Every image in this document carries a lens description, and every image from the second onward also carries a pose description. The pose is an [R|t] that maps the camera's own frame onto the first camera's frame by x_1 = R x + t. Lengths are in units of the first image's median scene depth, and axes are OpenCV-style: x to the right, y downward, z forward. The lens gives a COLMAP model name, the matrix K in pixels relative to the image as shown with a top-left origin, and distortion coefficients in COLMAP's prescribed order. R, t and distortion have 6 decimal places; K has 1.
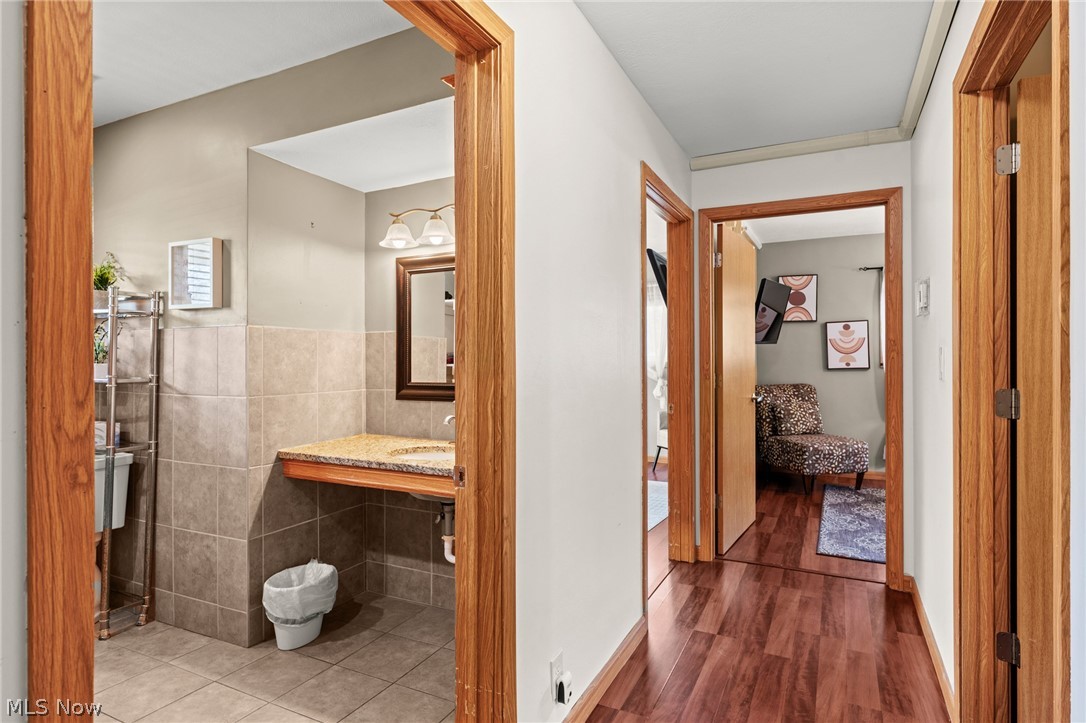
lens RADIAL K [[584.9, 0, 543.7], [0, 584.9, 357.2], [0, 0, 1]] dist [0.004089, -0.001027]
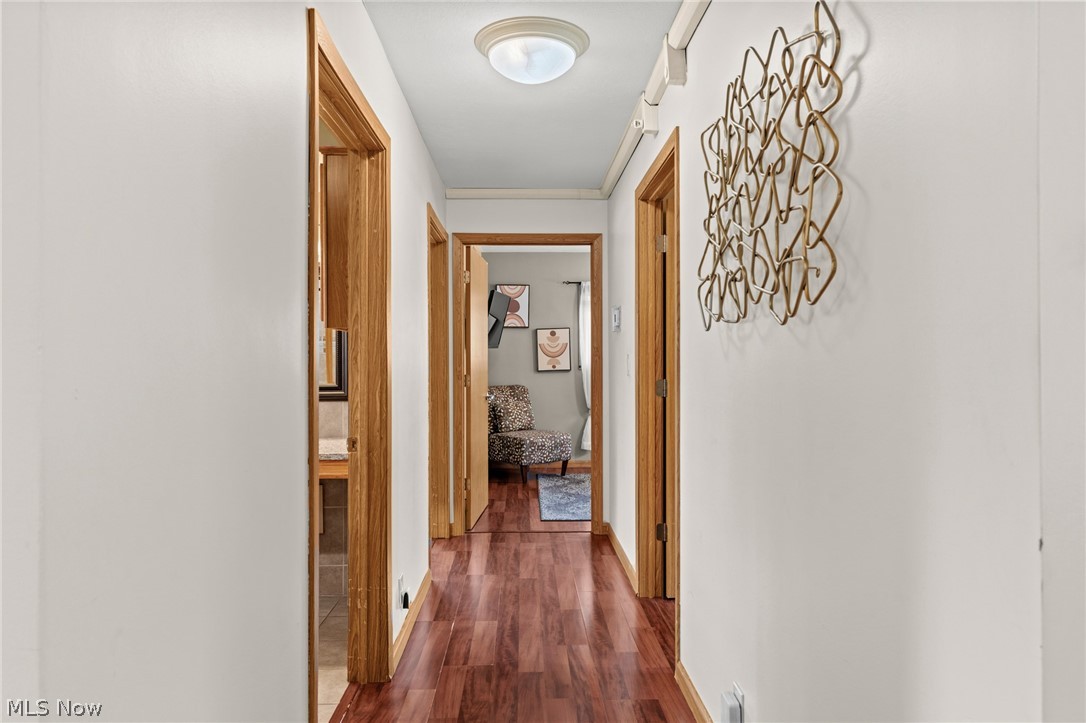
lens RADIAL K [[718.3, 0, 542.0], [0, 718.3, 362.2], [0, 0, 1]] dist [-0.003219, -0.002595]
pose [[0.881691, -0.001541, 0.471824, -0.232172], [0.000220, 0.999996, 0.002856, -0.000618], [-0.471826, -0.002414, 0.881688, -0.313827]]
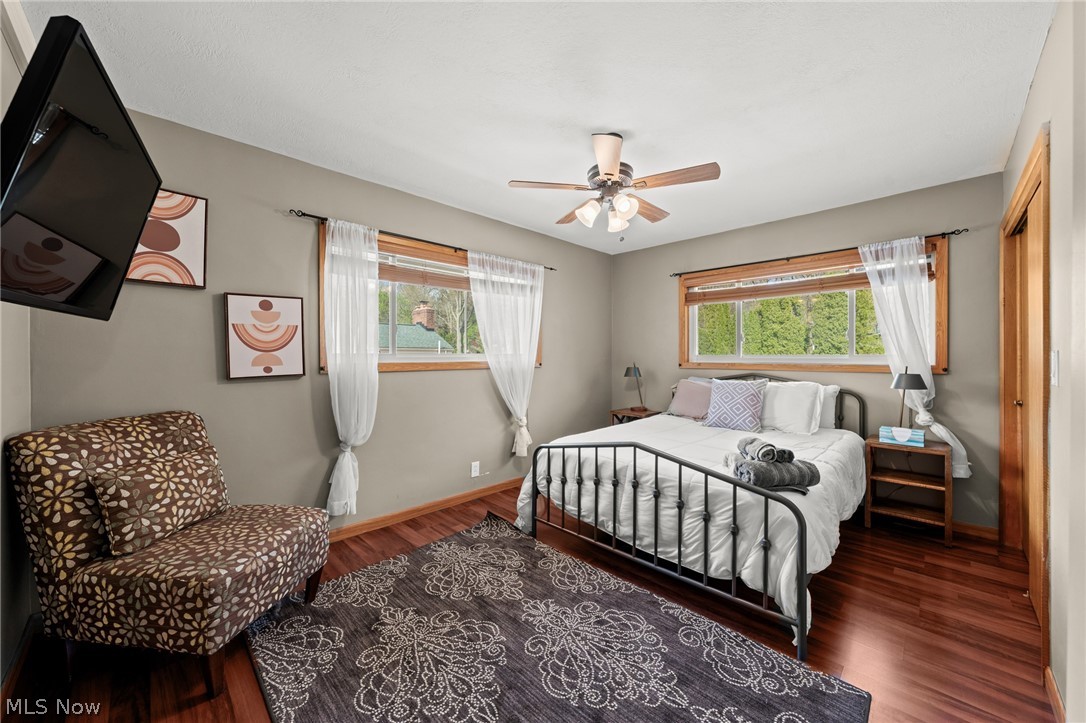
lens RADIAL K [[382.5, 0, 524.3], [0, 382.5, 357.8], [0, 0, 1]] dist [-0.004779, 0.000495]
pose [[0.314699, 0.000525, 0.949191, 0.367023], [-0.000971, 1.000000, -0.000231, 0.000505], [-0.949191, -0.000849, 0.314699, 0.980064]]
